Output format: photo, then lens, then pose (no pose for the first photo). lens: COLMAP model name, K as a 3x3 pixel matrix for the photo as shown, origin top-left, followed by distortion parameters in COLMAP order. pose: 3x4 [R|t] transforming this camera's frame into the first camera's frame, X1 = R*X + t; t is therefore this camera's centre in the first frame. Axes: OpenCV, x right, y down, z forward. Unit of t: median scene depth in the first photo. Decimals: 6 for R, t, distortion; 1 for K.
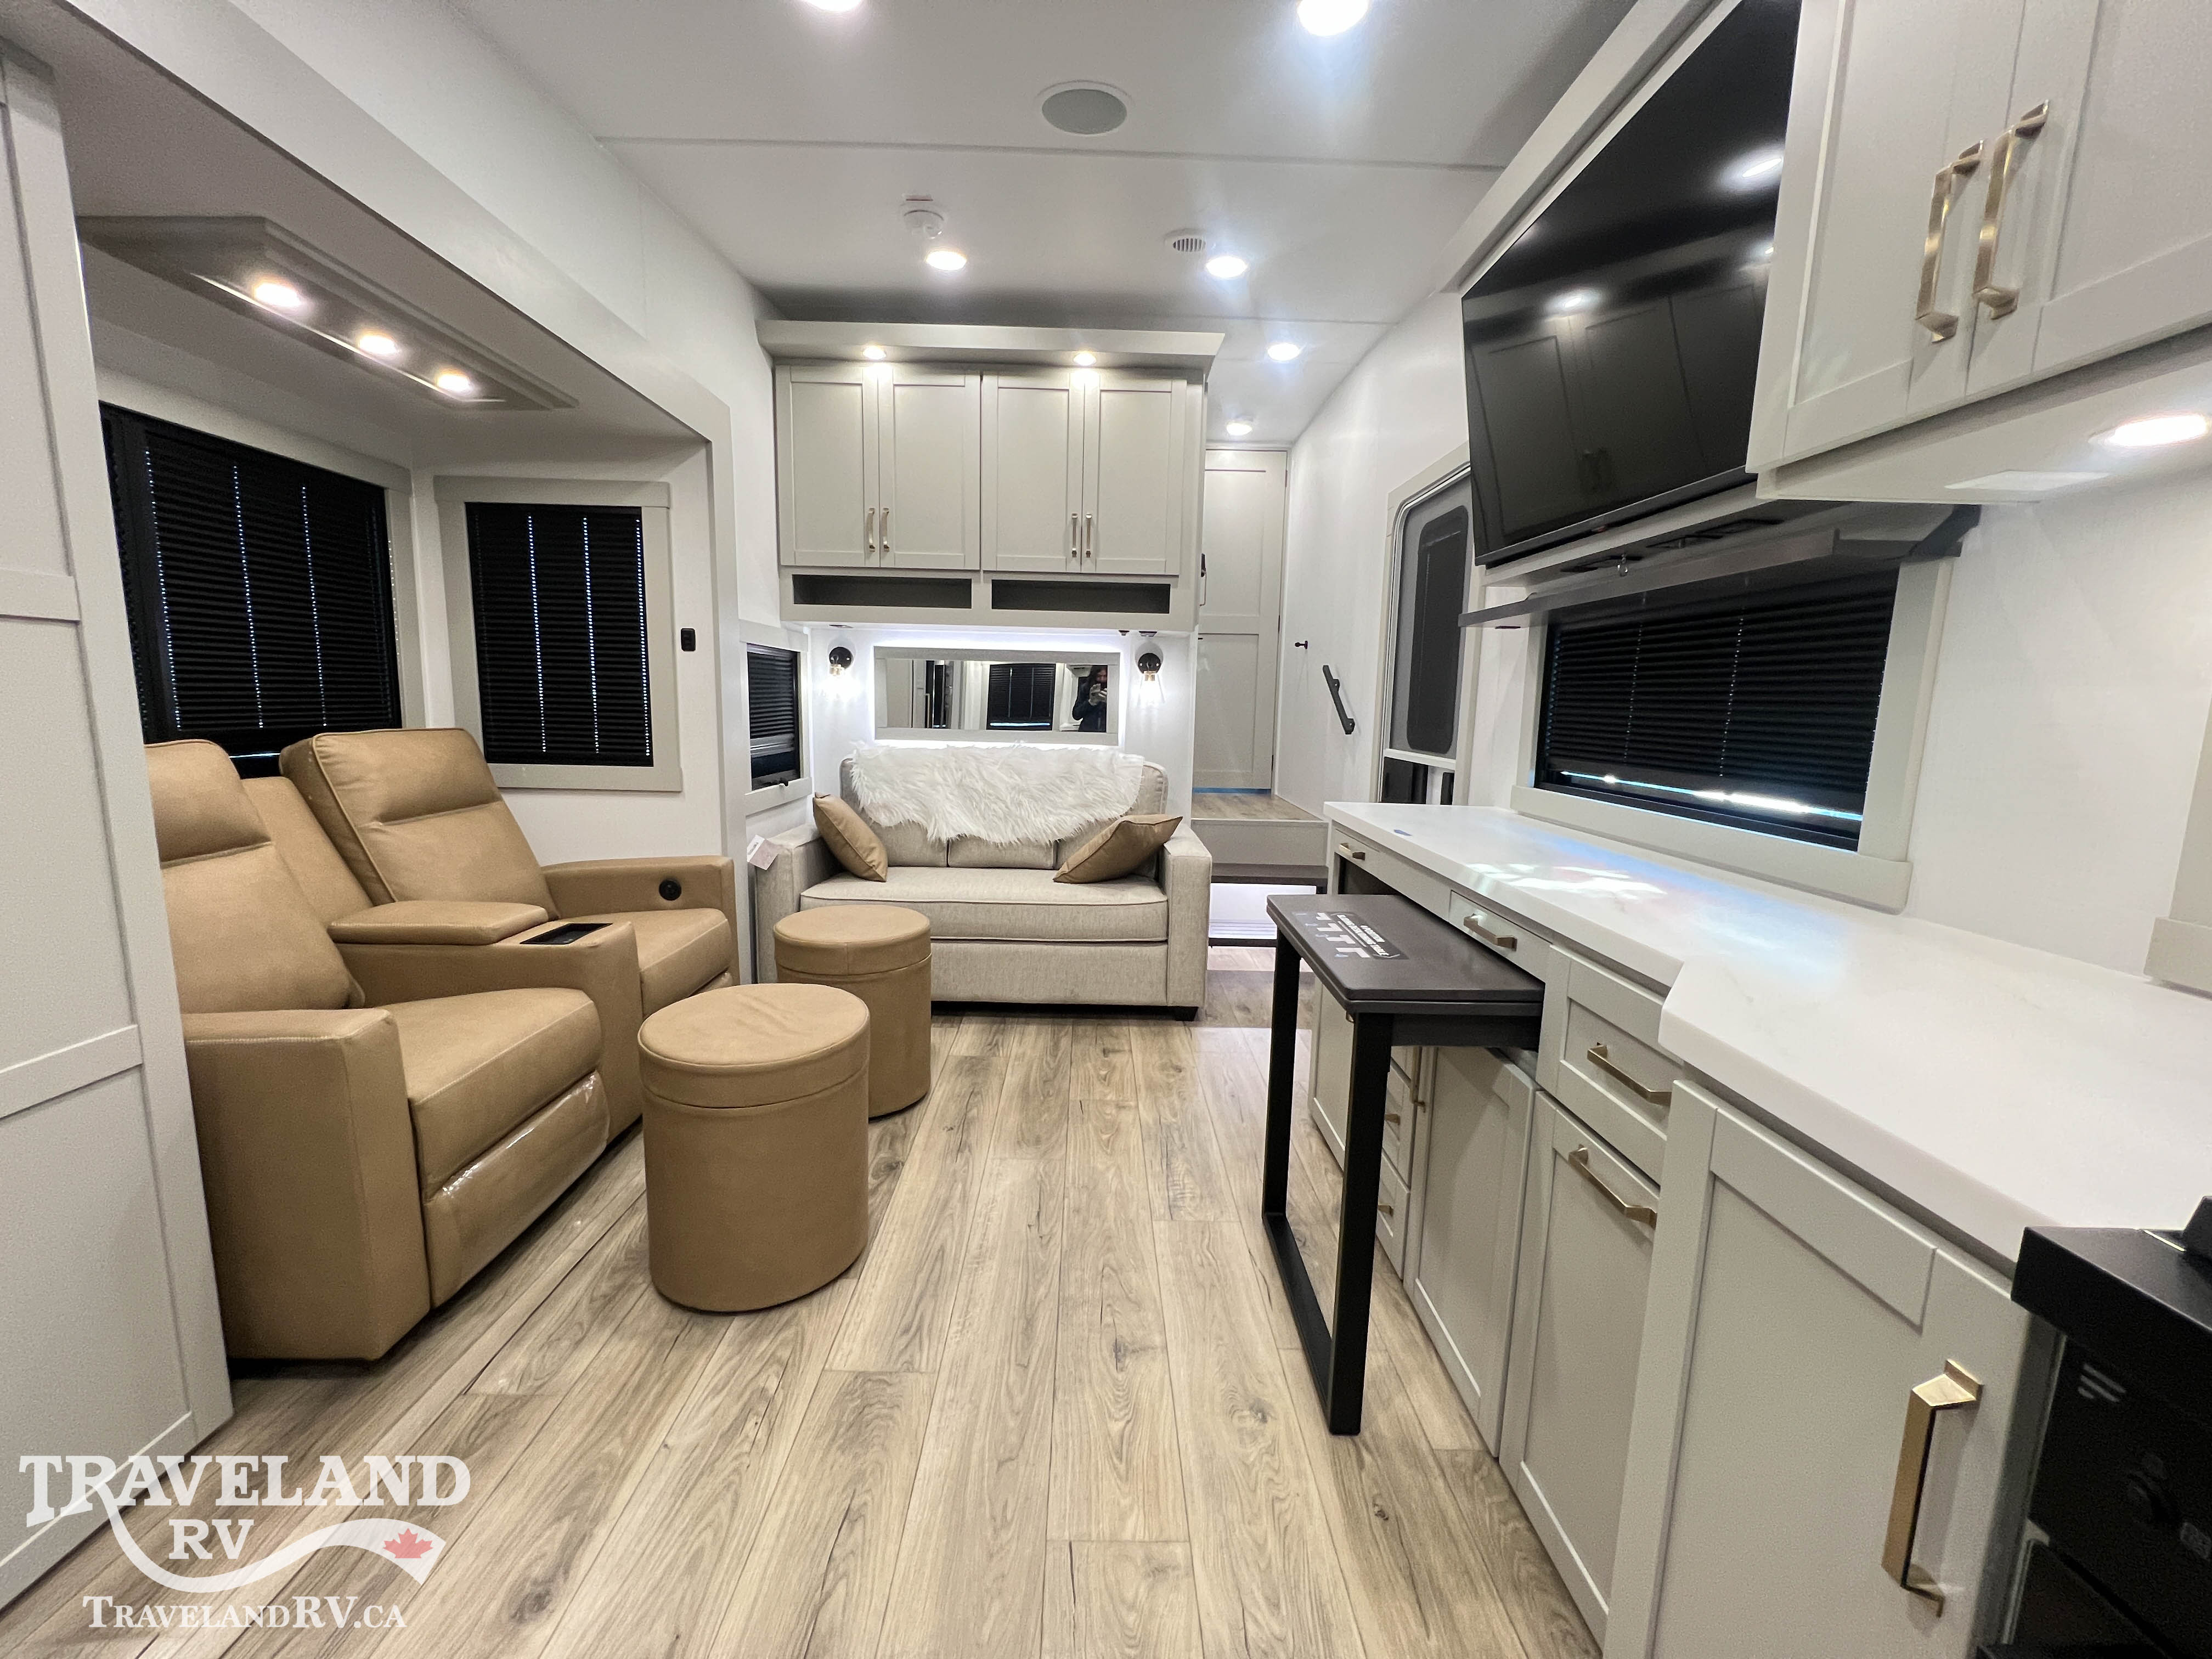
lens RADIAL K [[878.8, 0, 1102.7], [0, 878.8, 826.6], [0, 0, 1]] dist [-0.000073, 0.000123]
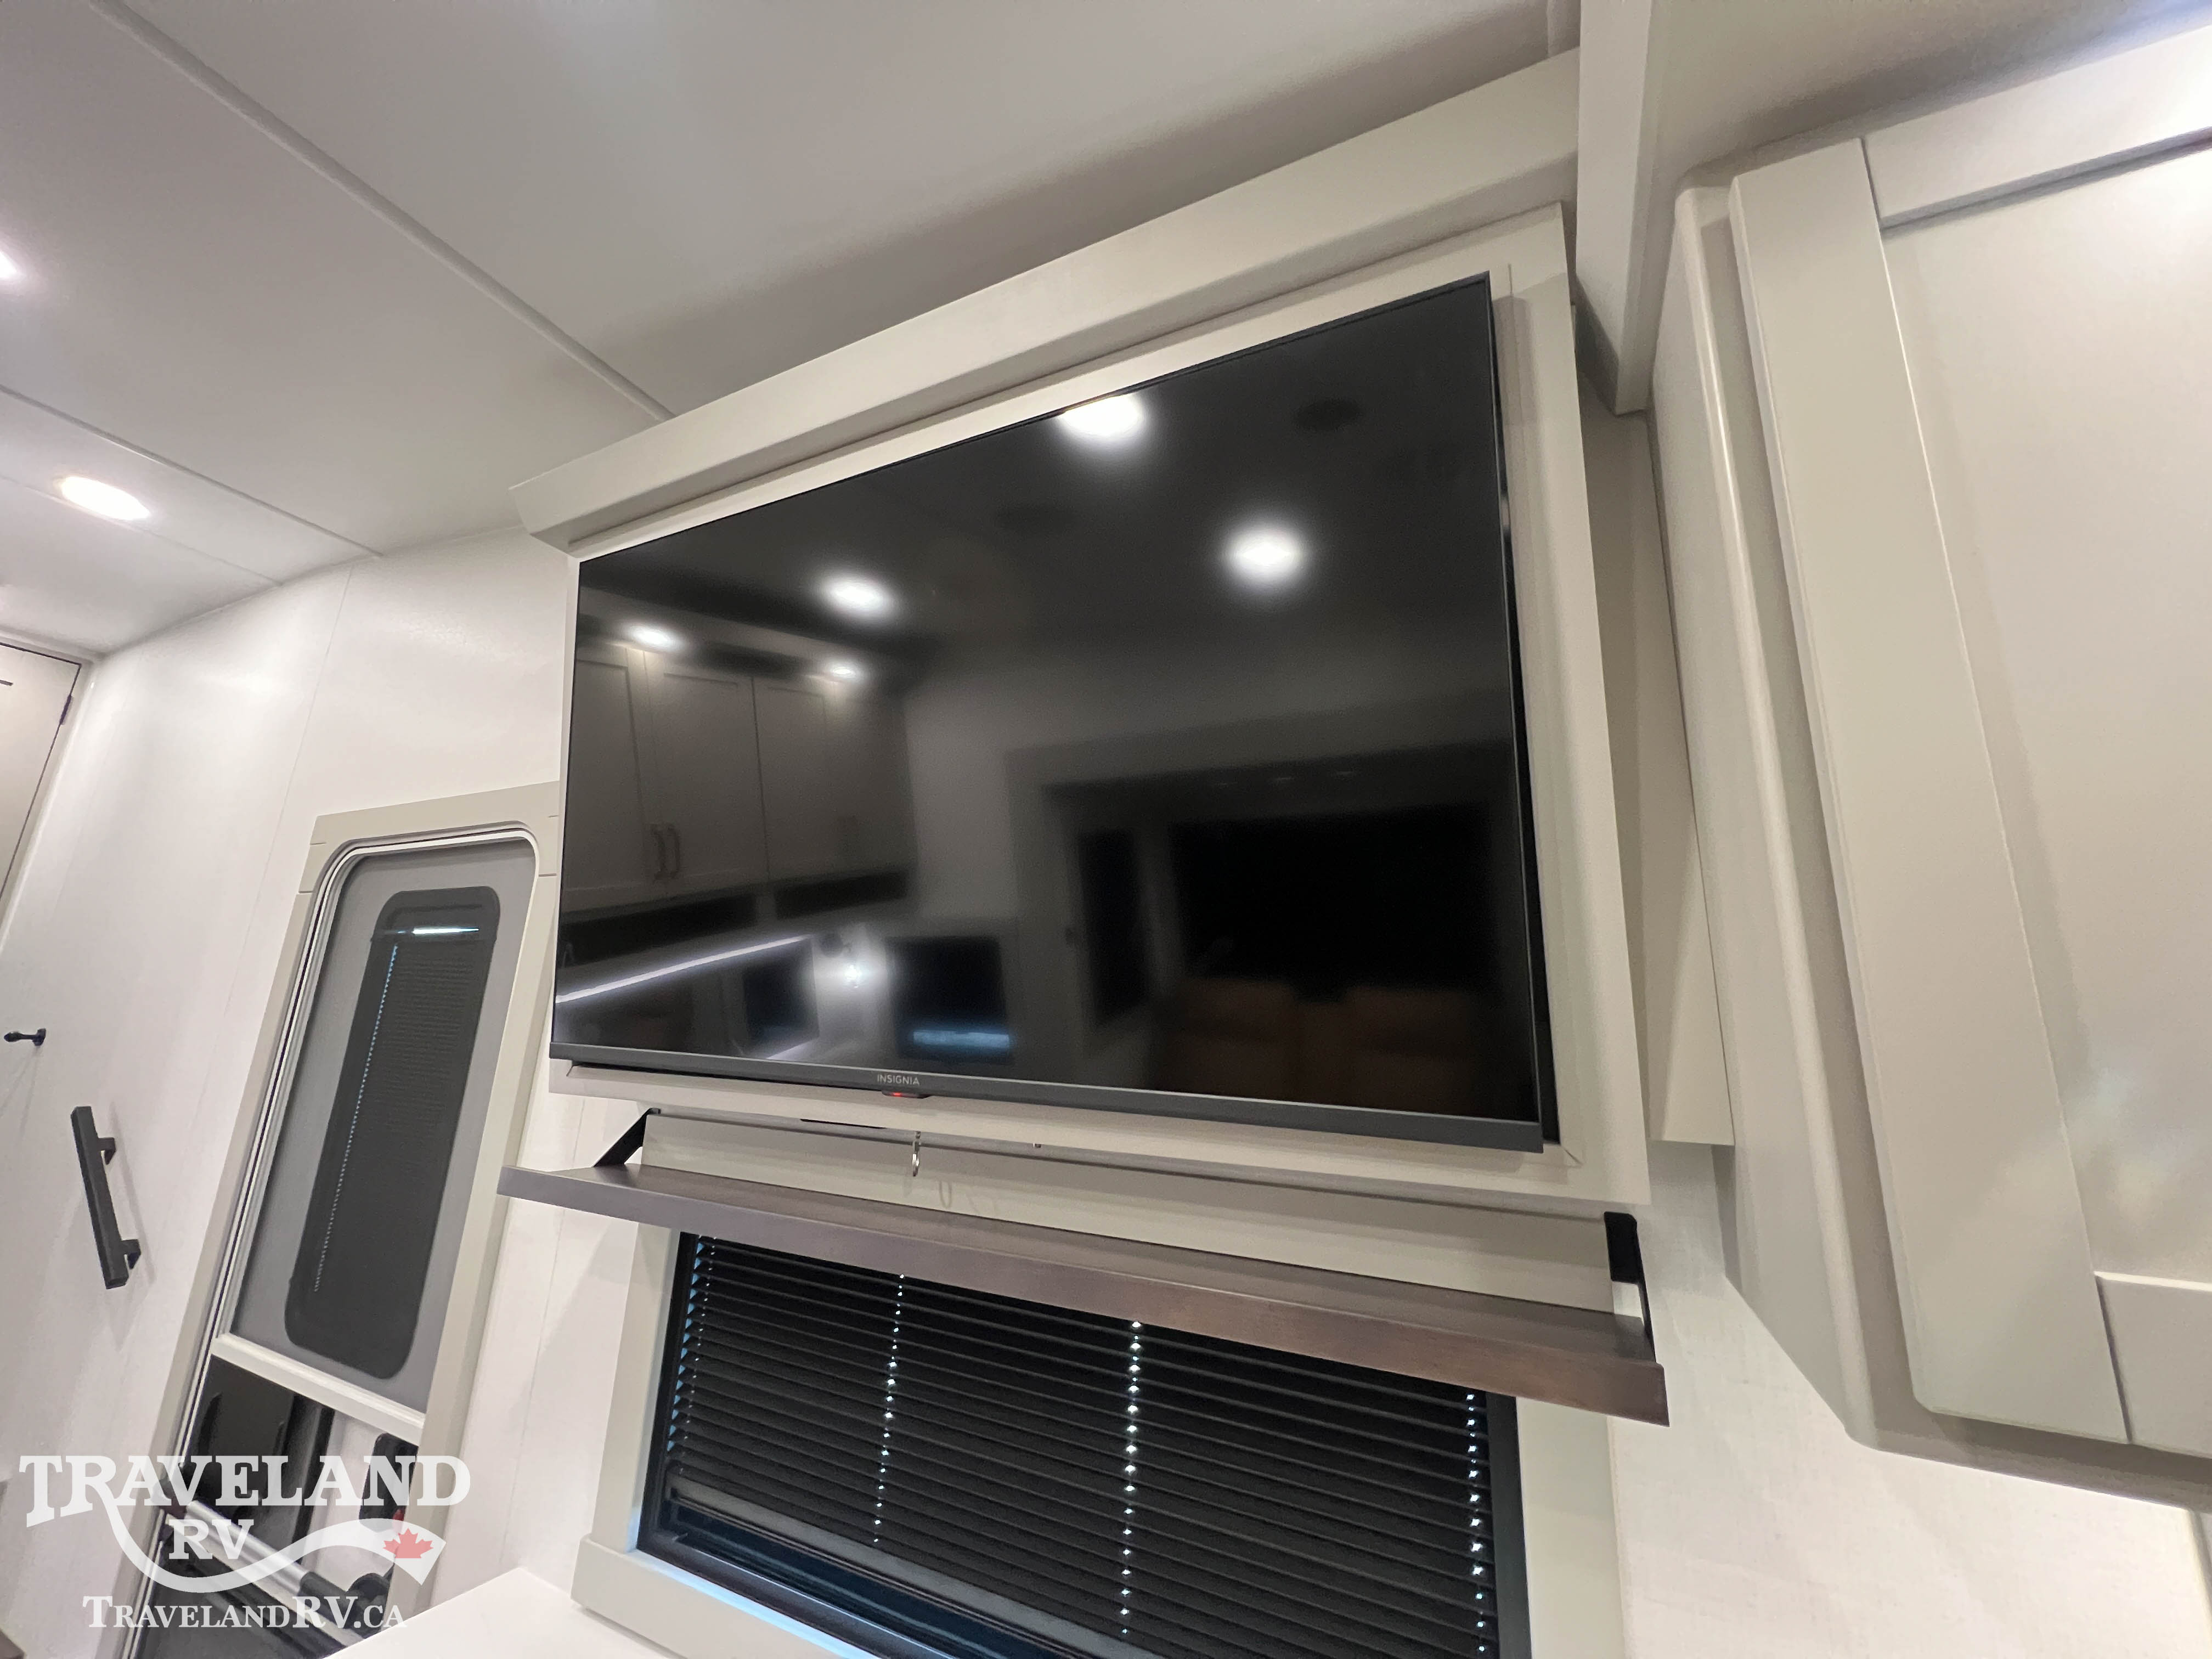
lens RADIAL K [[874.3, 0, 1105.4], [0, 874.3, 823.8], [0, 0, 1]] dist [-0.000872, -0.000273]
pose [[0.460672, 0.213386, 0.861538, 0.102872], [0.094861, 0.953273, -0.286830, -0.210209], [-0.882487, 0.213860, 0.418905, 0.417996]]
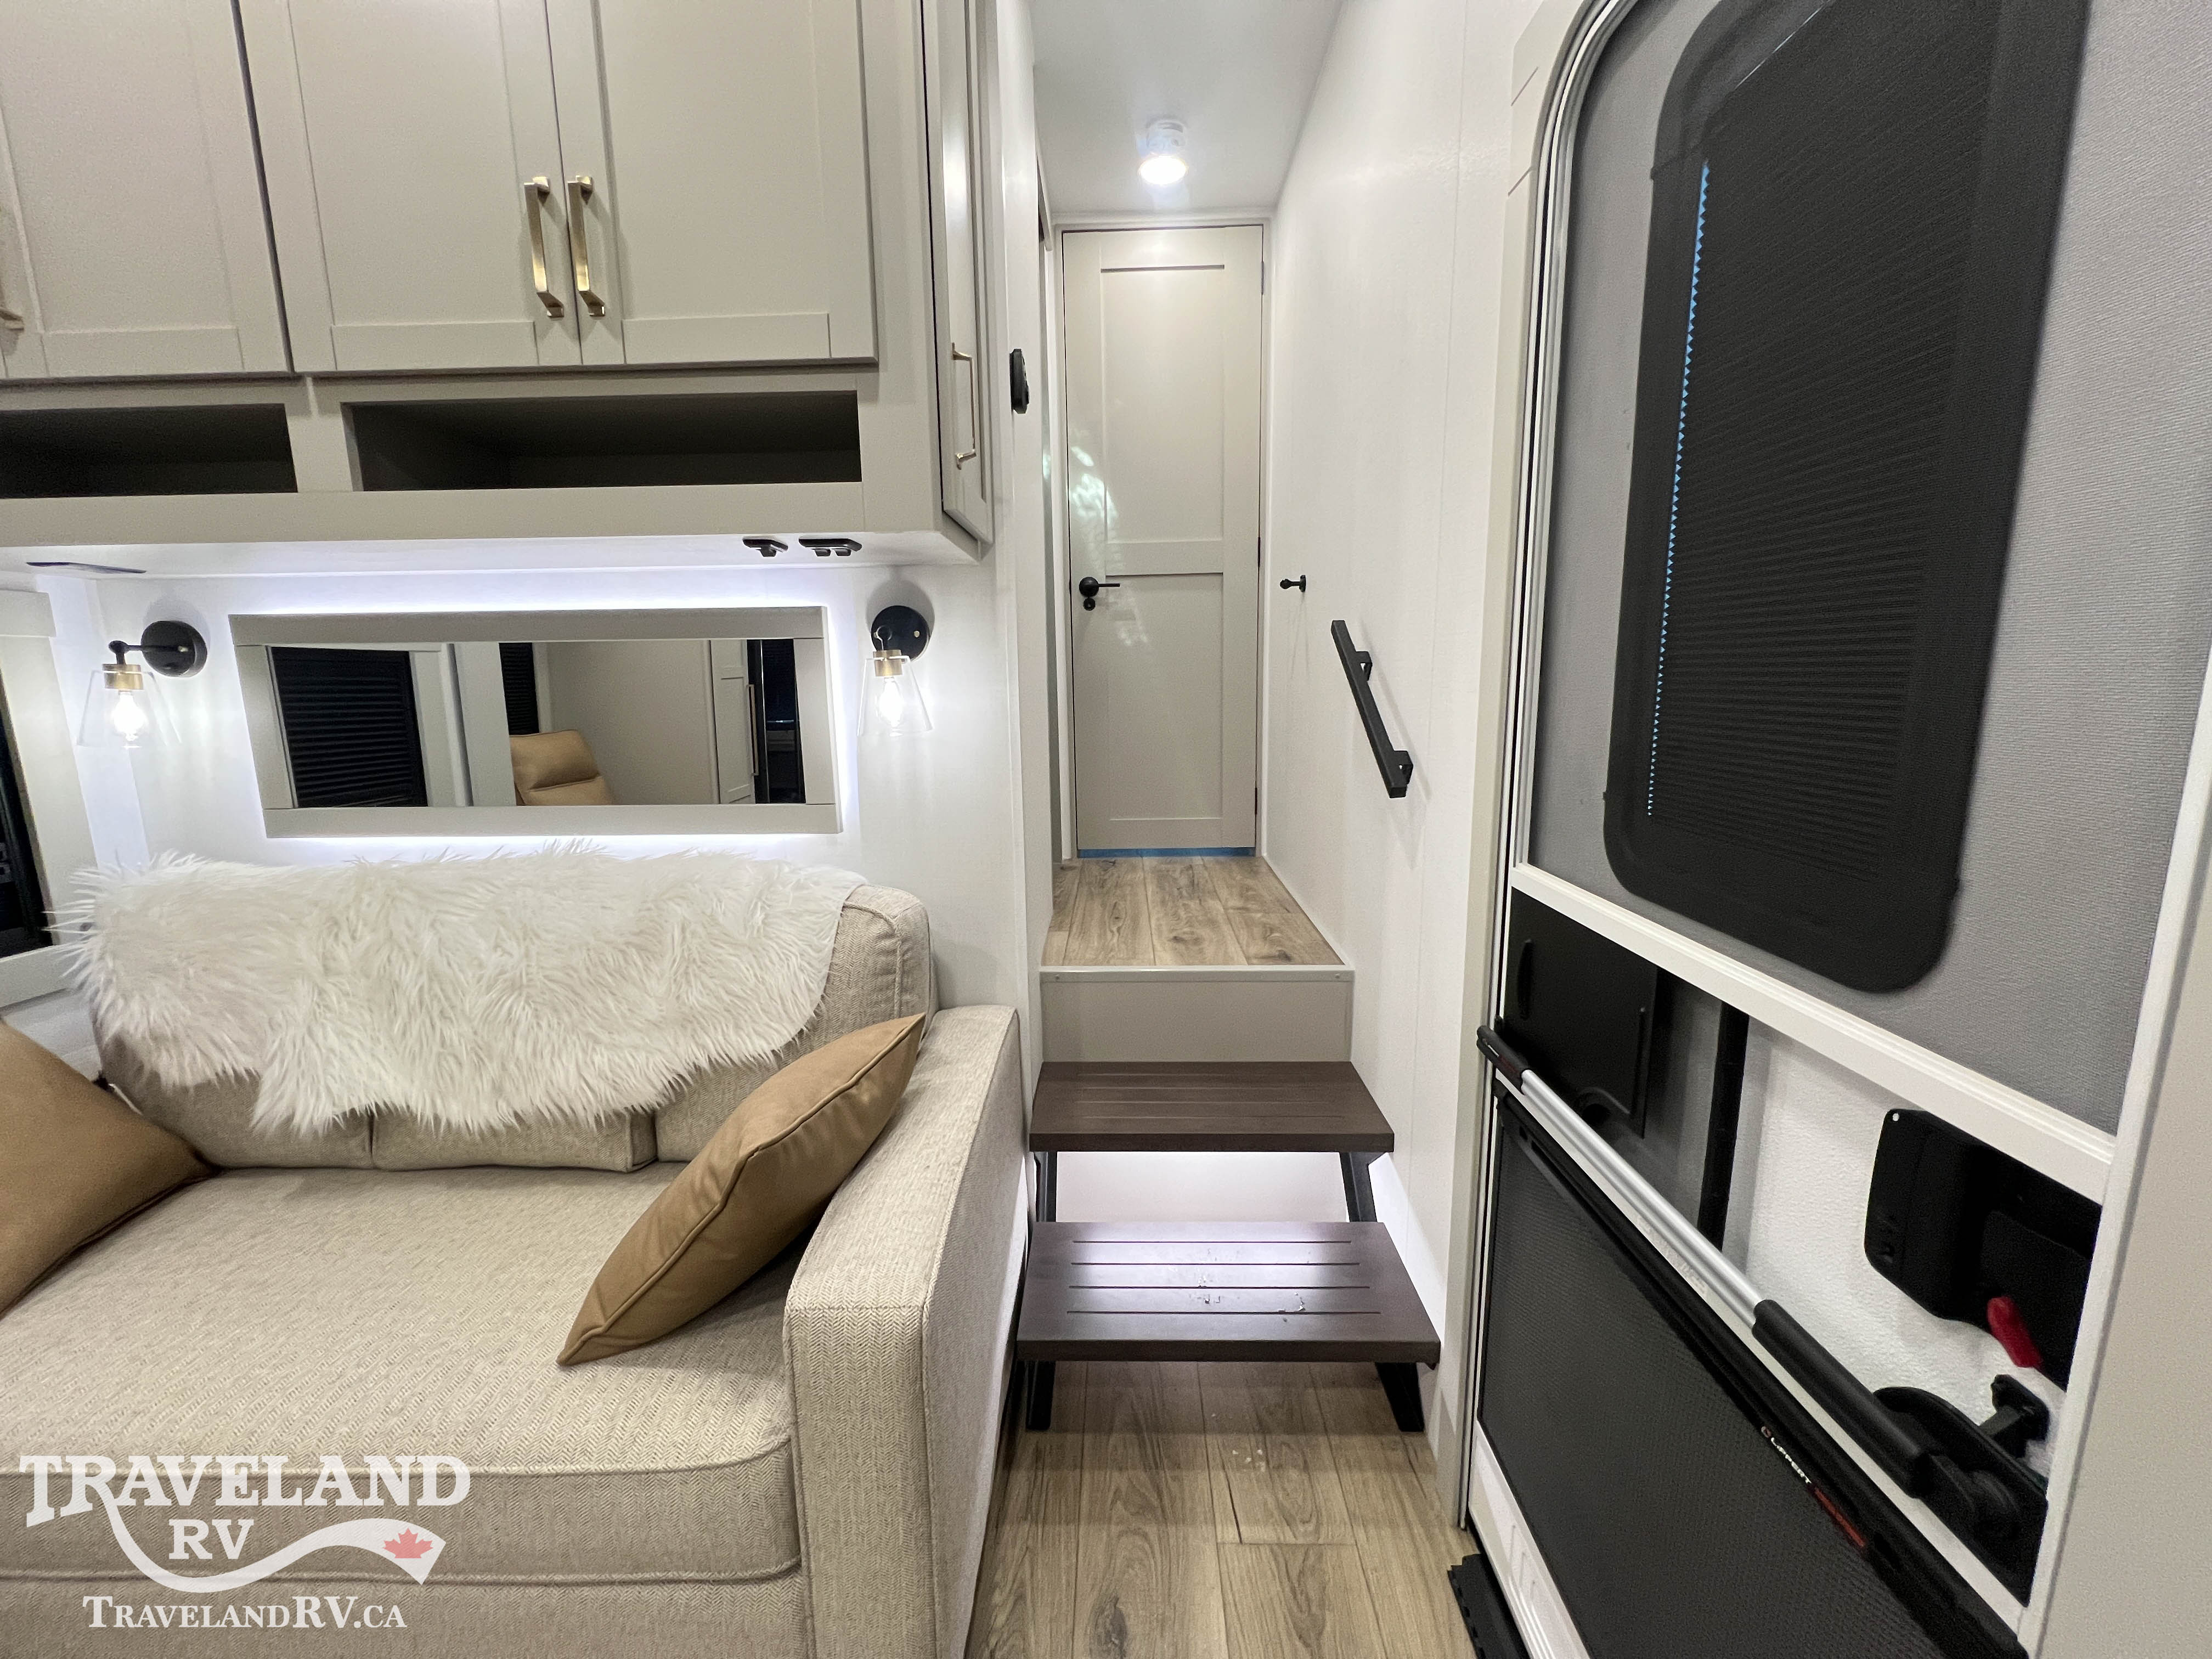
lens RADIAL K [[878.8, 0, 1102.7], [0, 878.8, 826.6], [0, 0, 1]] dist [-0.000073, 0.000123]
pose [[0.998672, -0.030560, -0.041474, 0.226421], [0.031676, 0.999146, 0.026546, -0.143798], [0.040627, -0.027824, 0.998787, 0.829873]]
